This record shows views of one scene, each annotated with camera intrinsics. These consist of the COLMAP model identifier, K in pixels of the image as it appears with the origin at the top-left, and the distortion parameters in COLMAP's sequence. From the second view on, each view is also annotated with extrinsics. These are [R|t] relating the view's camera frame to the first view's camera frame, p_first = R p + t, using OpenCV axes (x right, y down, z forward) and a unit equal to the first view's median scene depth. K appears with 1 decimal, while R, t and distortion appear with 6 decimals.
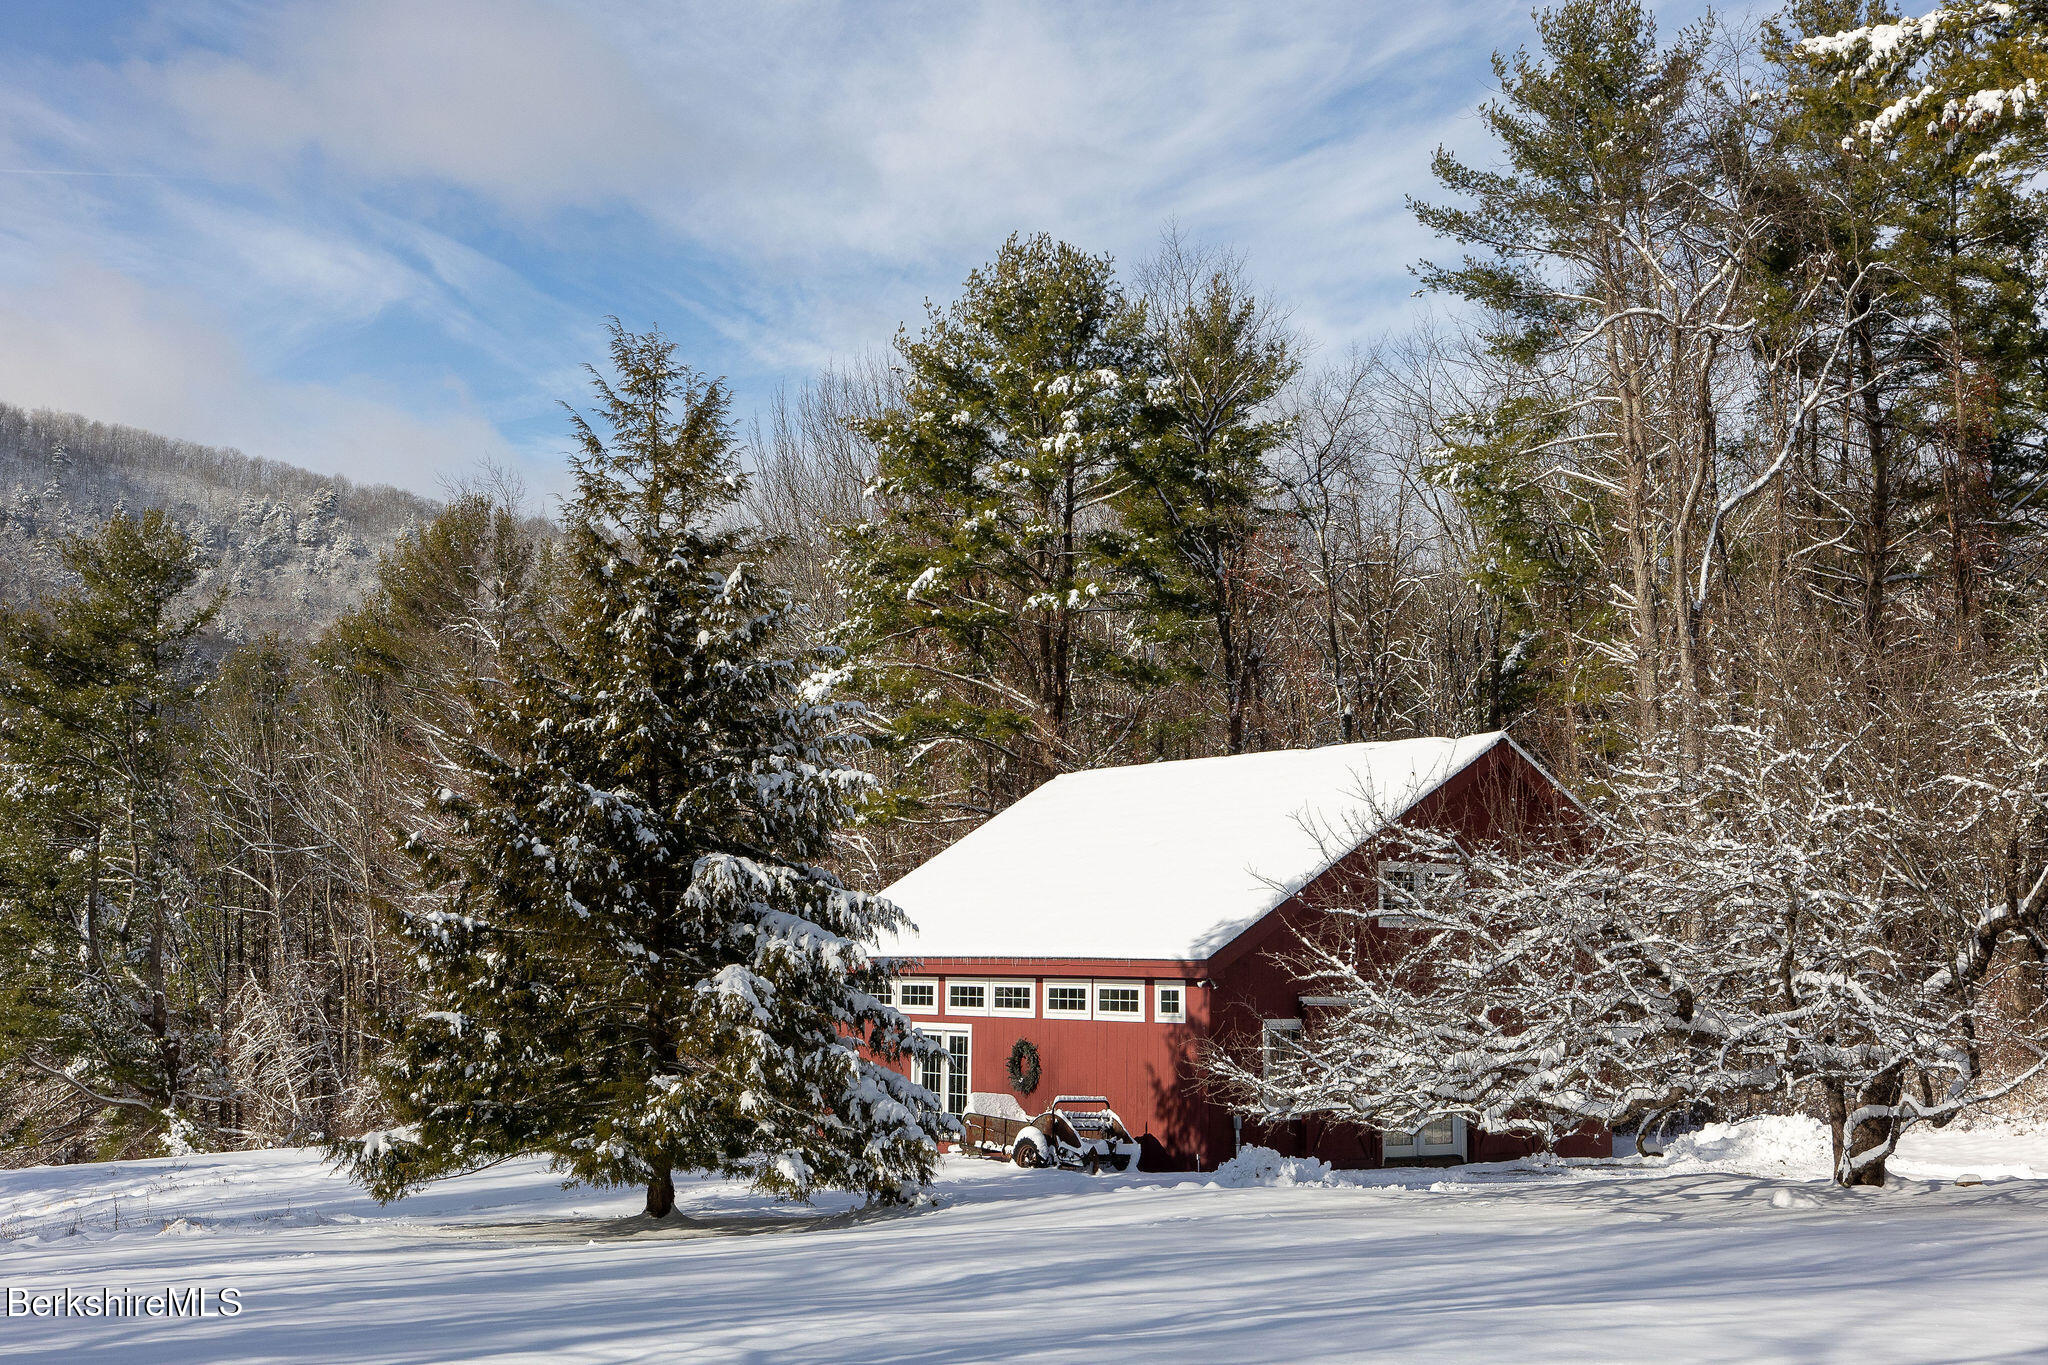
lens RADIAL K [[2743.3, 0, 1023.8], [0, 2743.3, 681.7], [0, 0, 1]] dist [-0.008014, 0.000000]
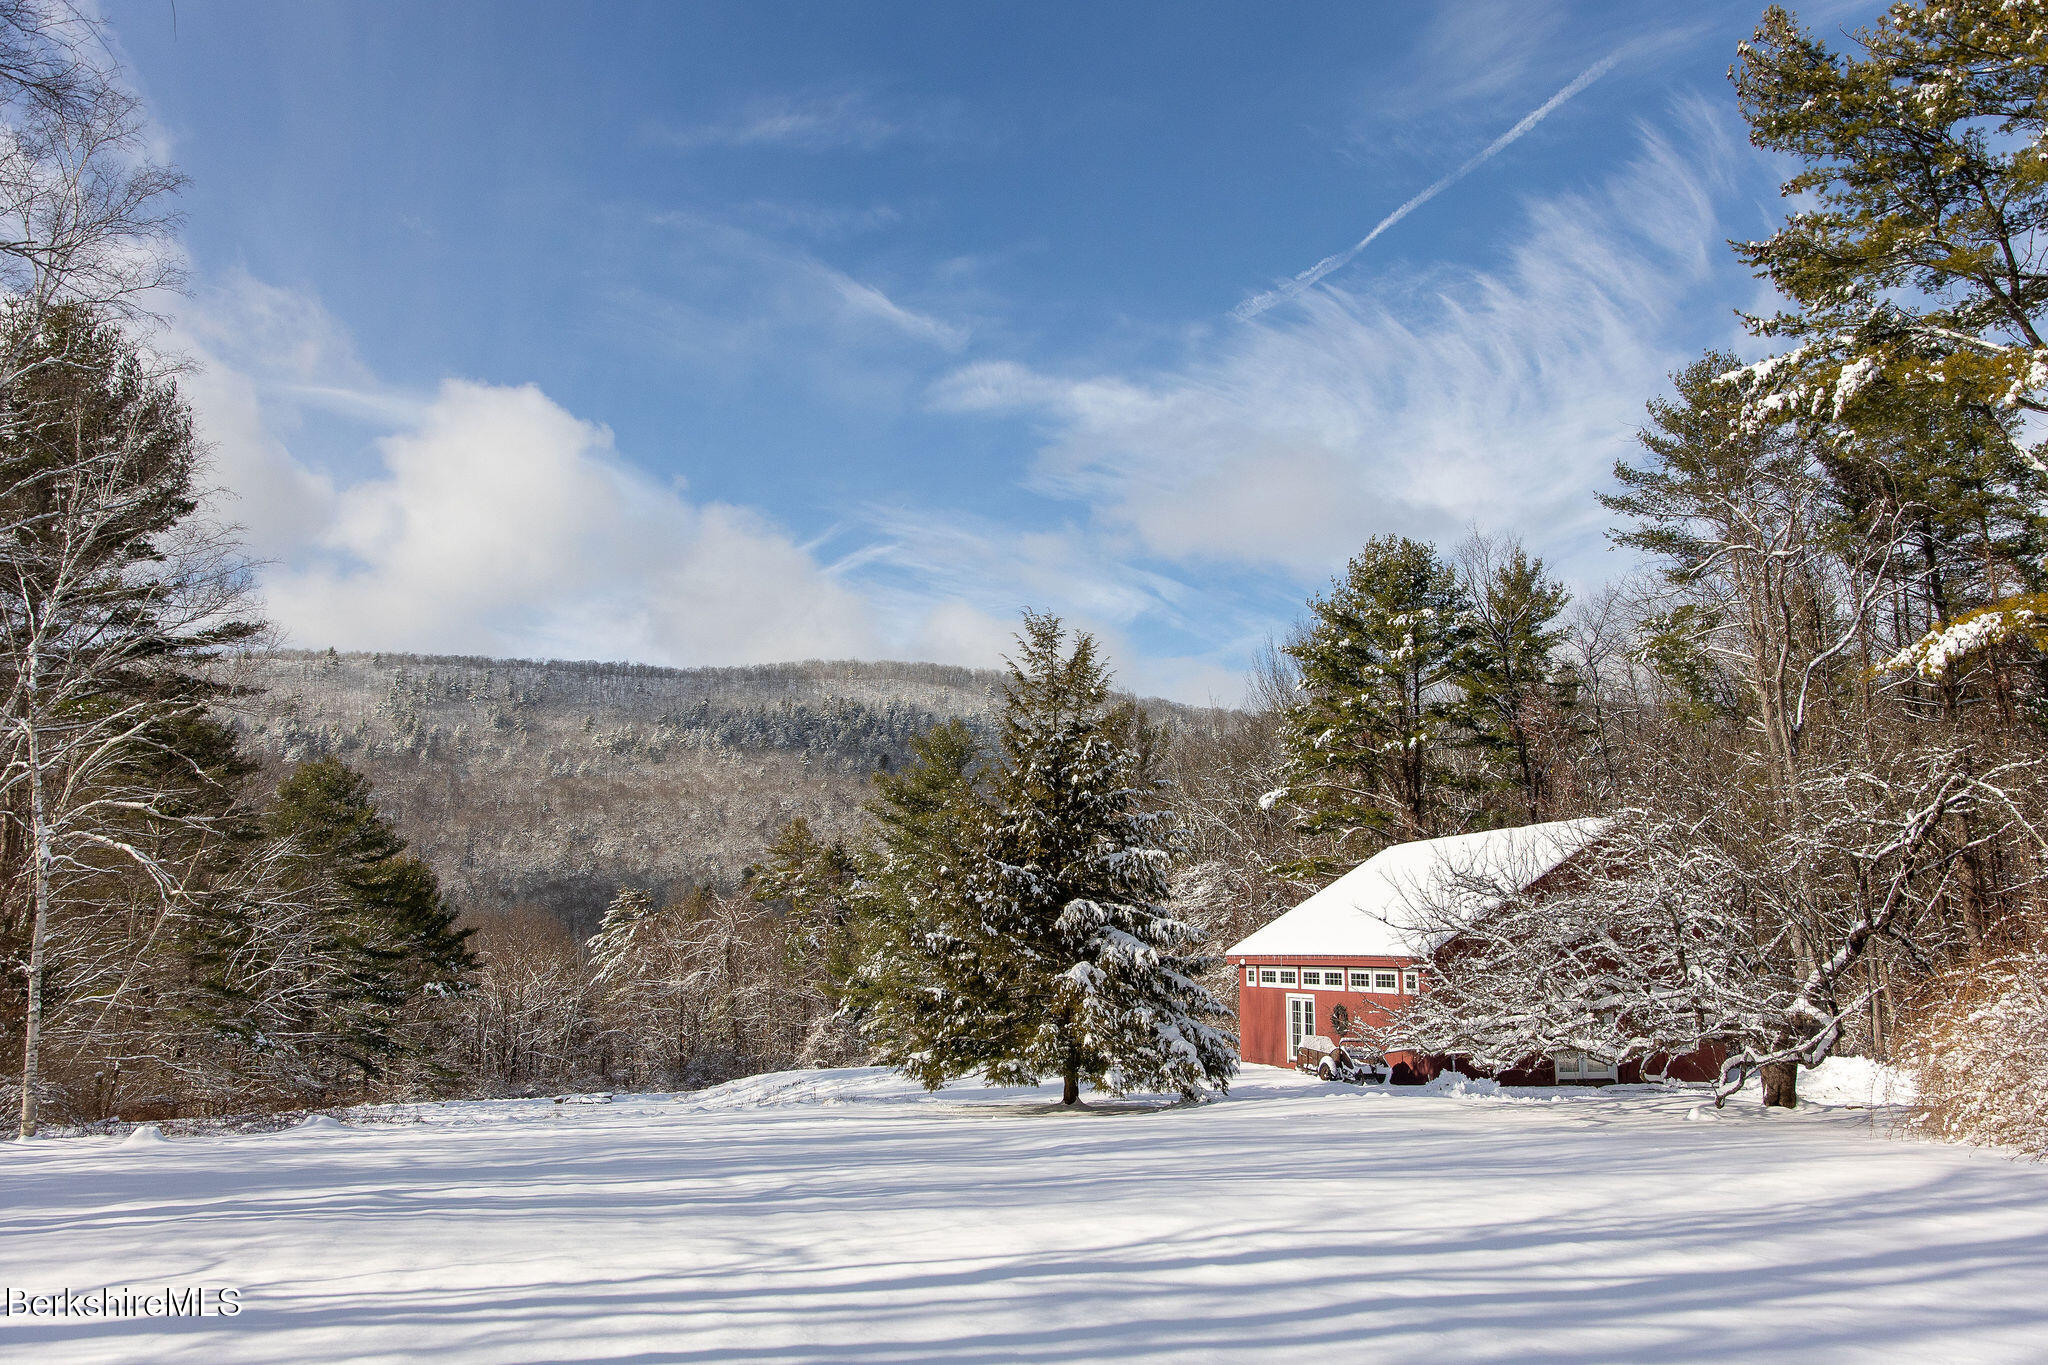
lens RADIAL K [[1509.8, 0, 1029.4], [0, 1509.8, 678.4], [0, 0, 1]] dist [-0.005983, -0.003097]
pose [[0.940231, -0.064529, -0.334367, 0.200922], [0.037956, 0.995623, -0.085411, 0.002164], [0.338415, 0.067615, 0.938565, 0.053052]]
